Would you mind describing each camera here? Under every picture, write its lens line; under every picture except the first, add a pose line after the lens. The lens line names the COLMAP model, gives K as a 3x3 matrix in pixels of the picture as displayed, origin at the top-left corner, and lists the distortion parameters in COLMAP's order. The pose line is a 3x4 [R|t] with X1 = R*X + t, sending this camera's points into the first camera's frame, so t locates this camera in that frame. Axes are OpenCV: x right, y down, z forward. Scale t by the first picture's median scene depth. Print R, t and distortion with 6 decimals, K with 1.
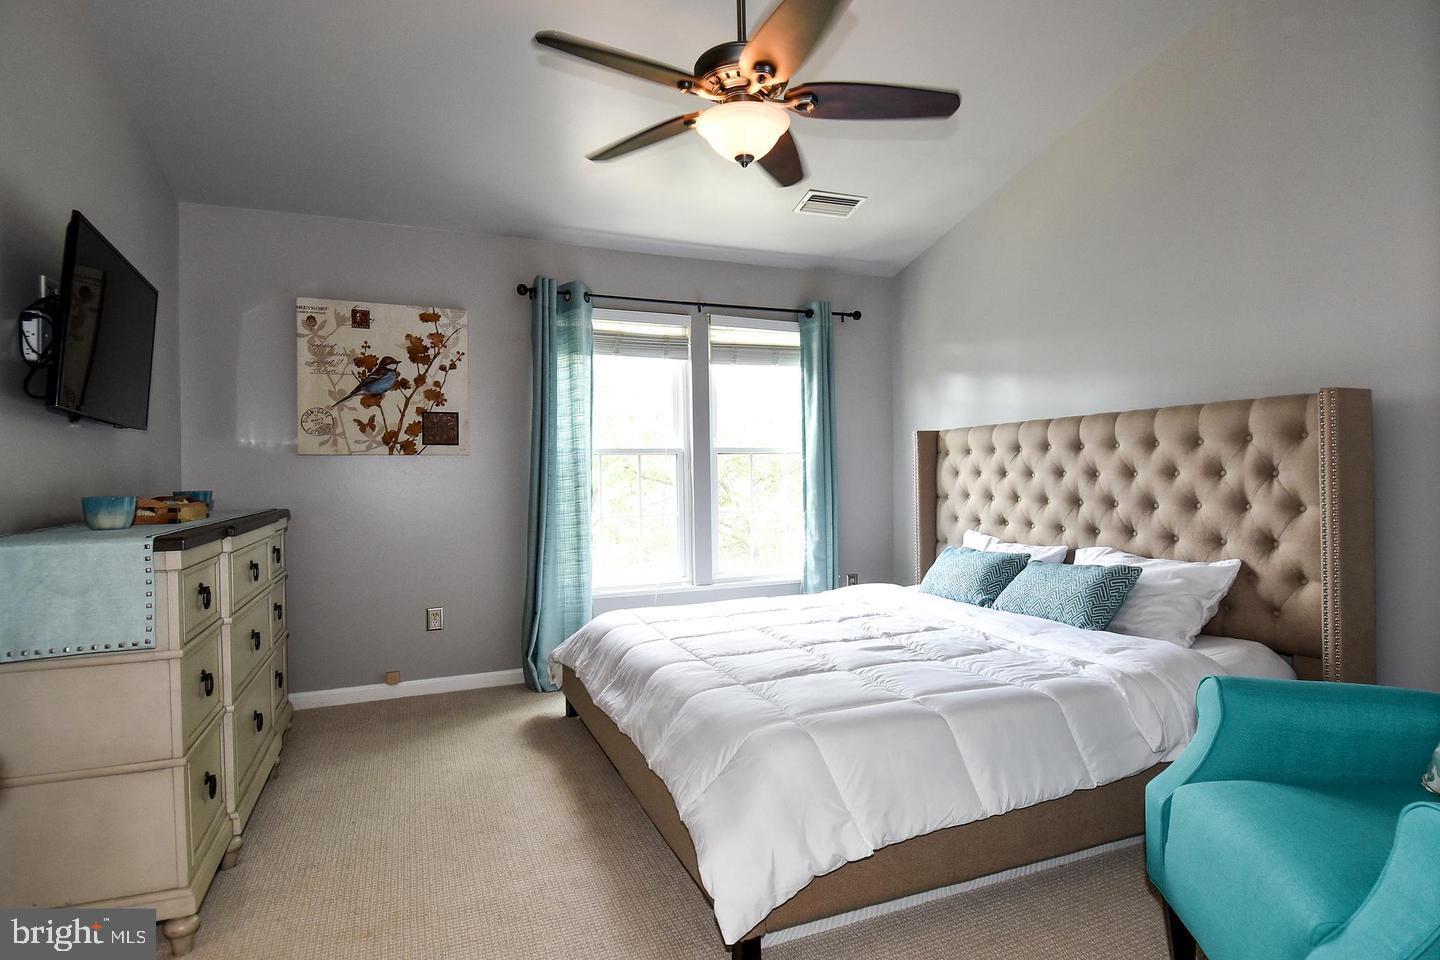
lens RADIAL K [[778.6, 0, 752.7], [0, 778.6, 474.1], [0, 0, 1]] dist [0.077611, -0.066099]
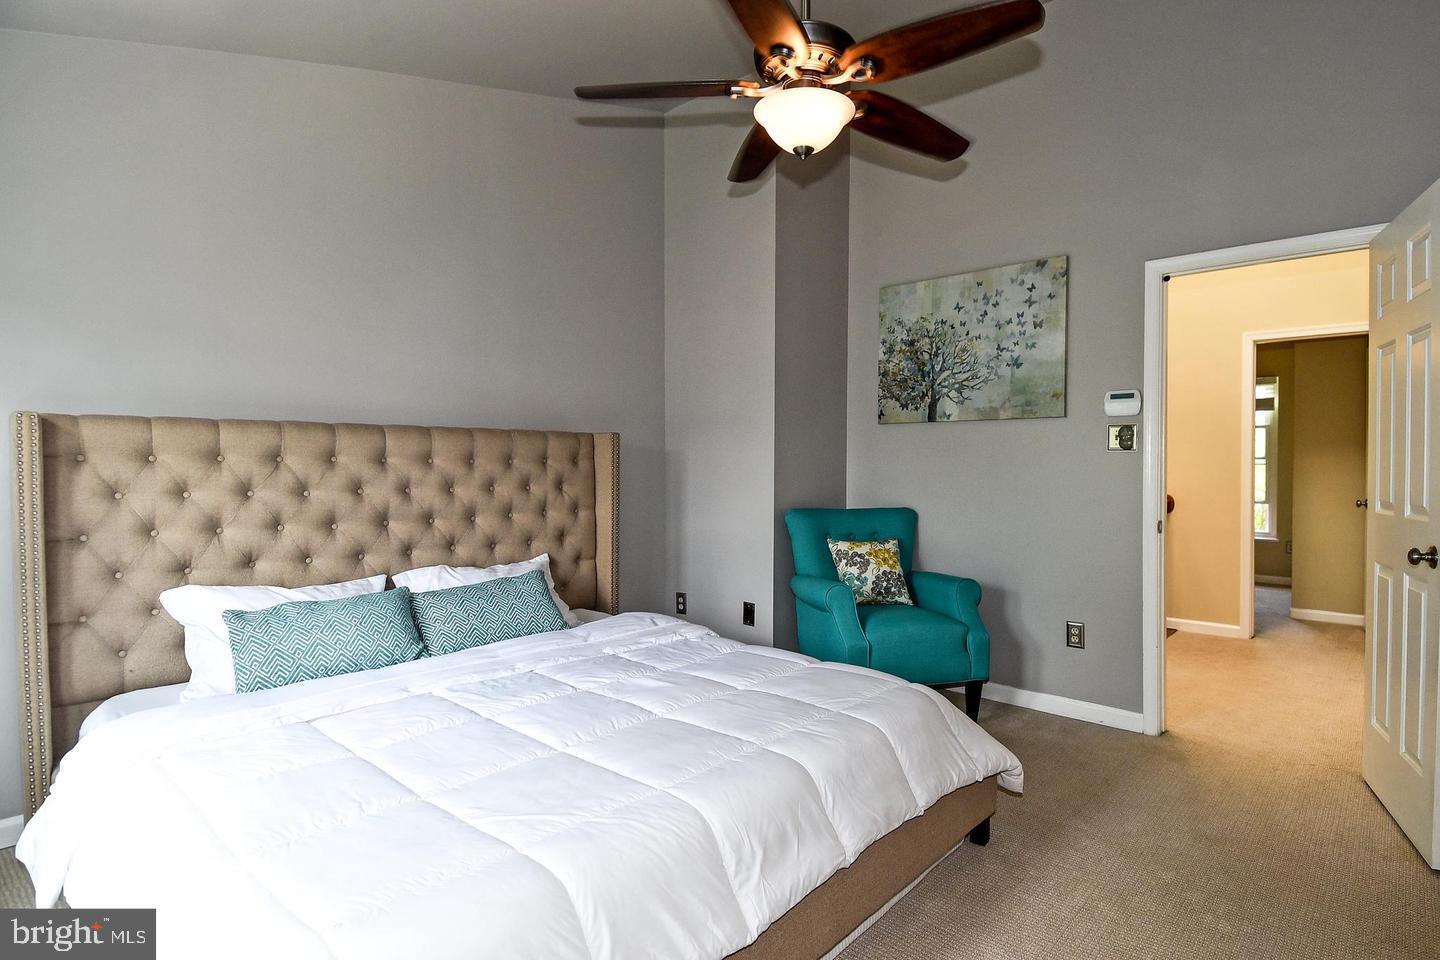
lens RADIAL K [[778.6, 0, 752.7], [0, 778.6, 474.1], [0, 0, 1]] dist [0.077611, -0.066099]
pose [[-0.436747, 0.005496, 0.899568, -0.479414], [0.005592, 0.999979, -0.003395, -0.011416], [-0.899567, 0.003548, -0.436768, 0.860798]]
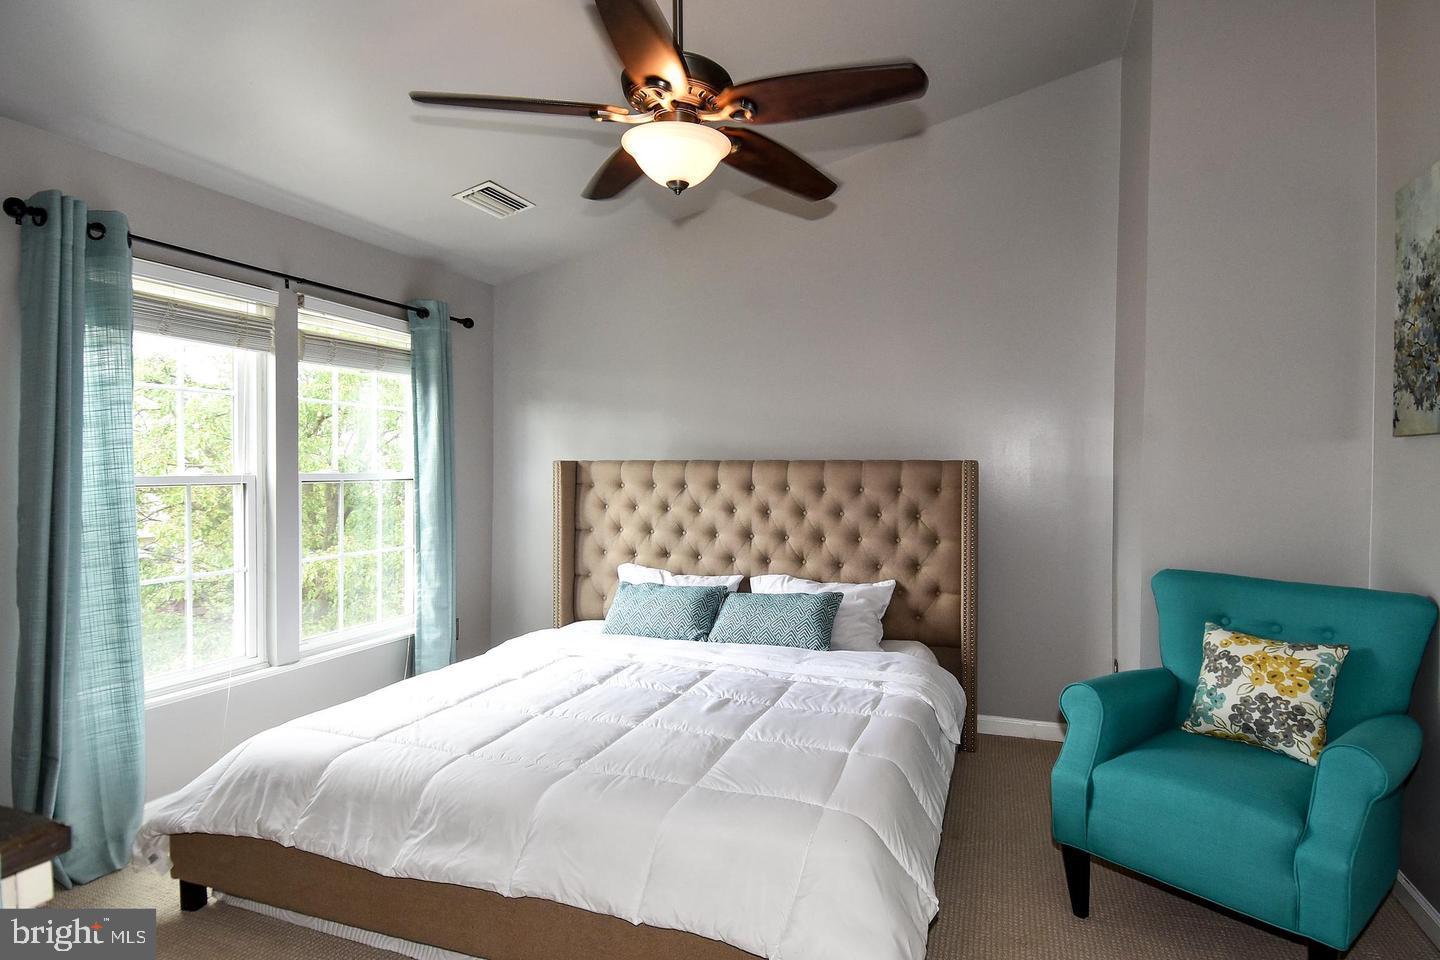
lens RADIAL K [[778.6, 0, 752.7], [0, 778.6, 474.1], [0, 0, 1]] dist [0.077611, -0.066099]
pose [[0.666997, 0.009723, 0.744997, -0.363249], [-0.015742, 0.999876, 0.001044, -0.047026], [-0.744894, -0.012424, 0.667067, 0.205283]]
